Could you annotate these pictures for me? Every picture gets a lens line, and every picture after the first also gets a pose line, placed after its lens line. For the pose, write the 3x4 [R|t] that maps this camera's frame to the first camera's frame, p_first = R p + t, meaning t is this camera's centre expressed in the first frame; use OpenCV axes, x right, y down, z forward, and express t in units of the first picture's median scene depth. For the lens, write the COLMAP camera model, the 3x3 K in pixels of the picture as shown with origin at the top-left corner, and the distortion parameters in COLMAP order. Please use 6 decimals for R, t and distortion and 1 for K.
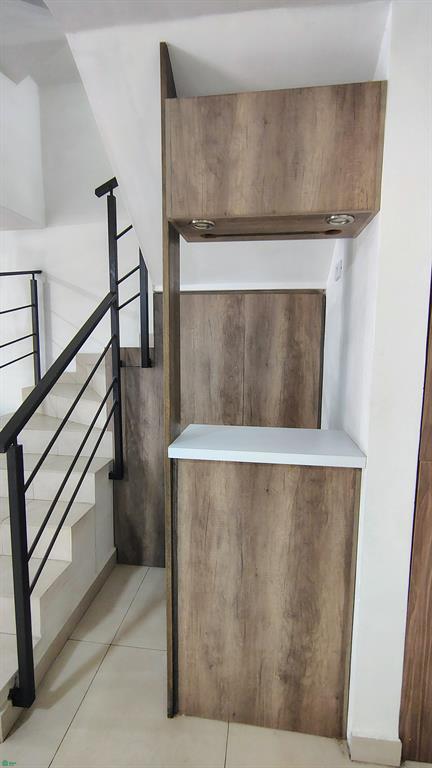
lens RADIAL K [[360.0, 0, 214.8], [0, 360.0, 382.2], [0, 0, 1]] dist [-0.003454, 0.000359]
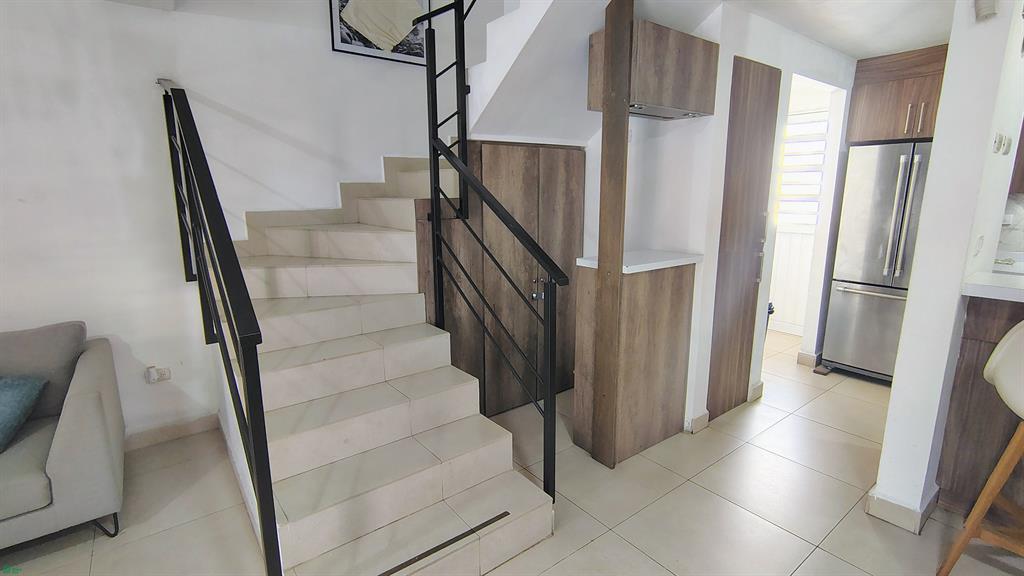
lens RADIAL K [[480.0, 0, 511.6], [0, 480.0, 284.3], [0, 0, 1]] dist [-0.003454, 0.000359]
pose [[0.710648, -0.145034, 0.688437, -1.600828], [0.089449, 0.989206, 0.116063, -0.007583], [-0.697839, -0.020900, 0.715950, -0.024445]]
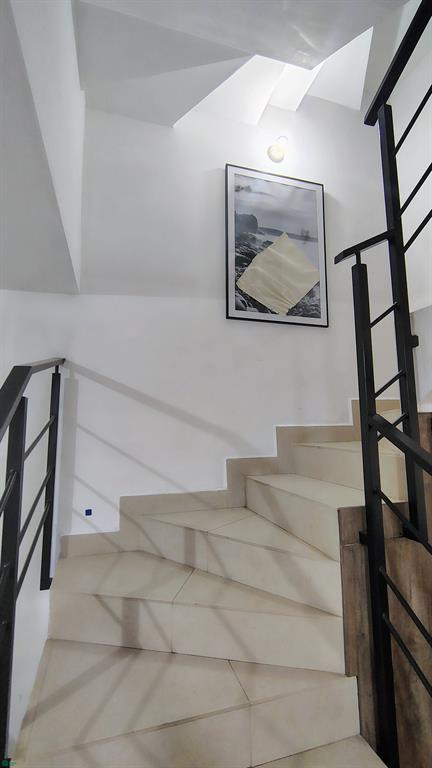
lens RADIAL K [[360.0, 0, 214.8], [0, 360.0, 382.2], [0, 0, 1]] dist [-0.003454, 0.000359]
pose [[0.914661, 0.036019, 0.402614, -1.159603], [0.061451, 0.972055, -0.226566, -0.281622], [-0.399524, 0.231972, 0.886888, 0.885971]]
